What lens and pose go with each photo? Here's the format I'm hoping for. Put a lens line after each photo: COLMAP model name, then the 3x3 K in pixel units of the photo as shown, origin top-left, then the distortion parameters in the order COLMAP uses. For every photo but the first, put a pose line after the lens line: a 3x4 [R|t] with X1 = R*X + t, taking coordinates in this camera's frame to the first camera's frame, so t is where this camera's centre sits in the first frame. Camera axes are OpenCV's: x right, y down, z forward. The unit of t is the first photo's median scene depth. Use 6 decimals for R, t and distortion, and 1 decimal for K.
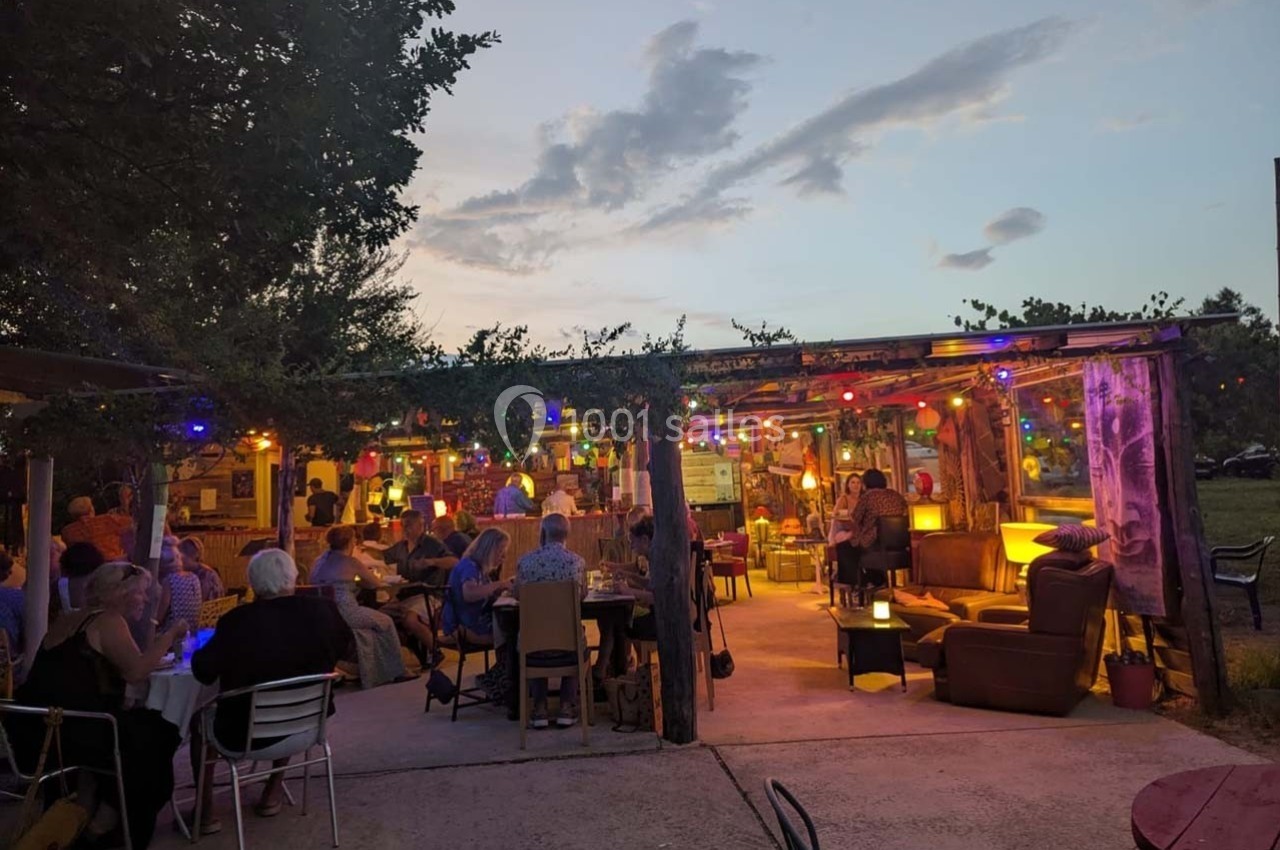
lens RADIAL K [[774.2, 0, 639.3], [0, 774.2, 398.0], [0, 0, 1]] dist [-0.007029, -0.002772]
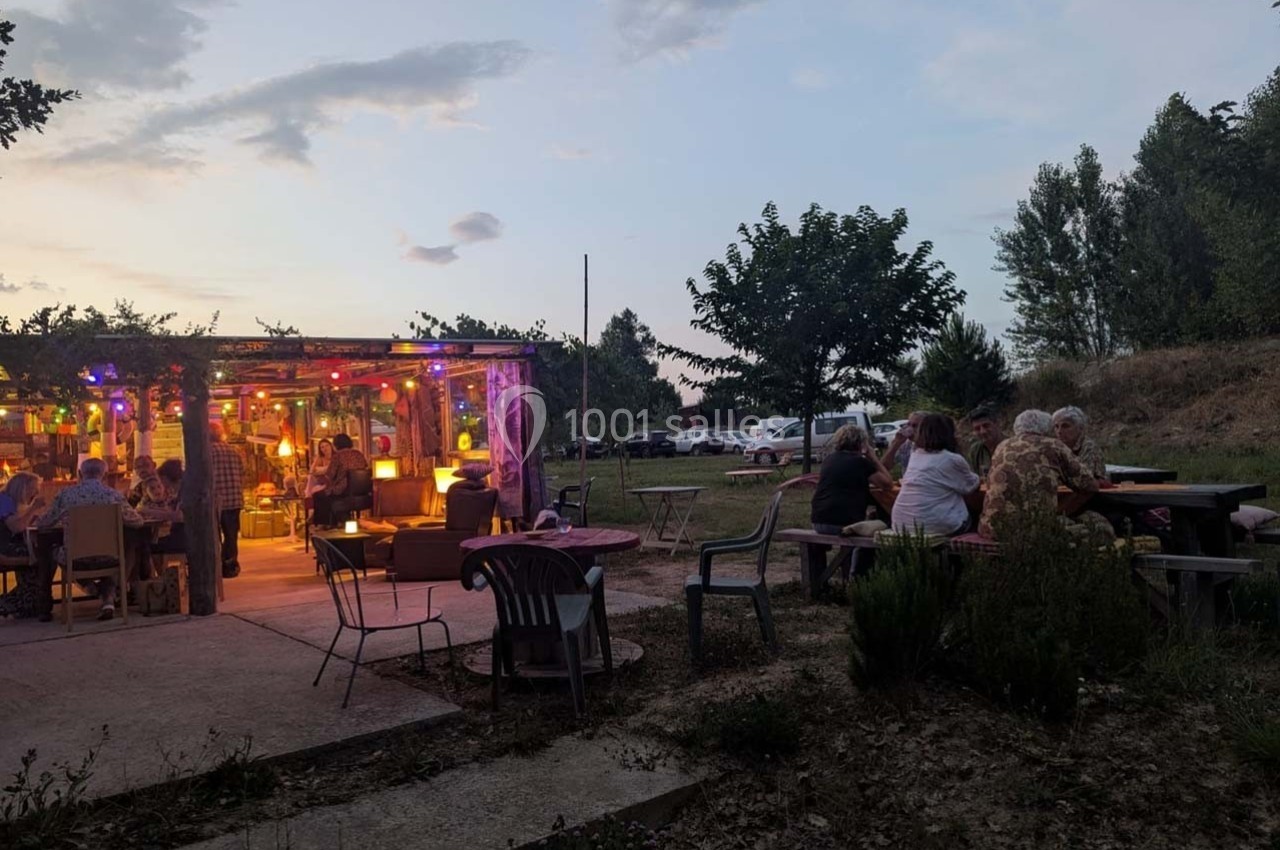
lens RADIAL K [[837.4, 0, 635.9], [0, 837.4, 436.7], [0, 0, 1]] dist [0.071901, -0.058737]
pose [[0.802077, 0.011544, 0.597110, -0.159810], [-0.048364, 0.997785, 0.045676, 0.009197], [-0.595260, -0.065514, 0.800858, -0.445133]]
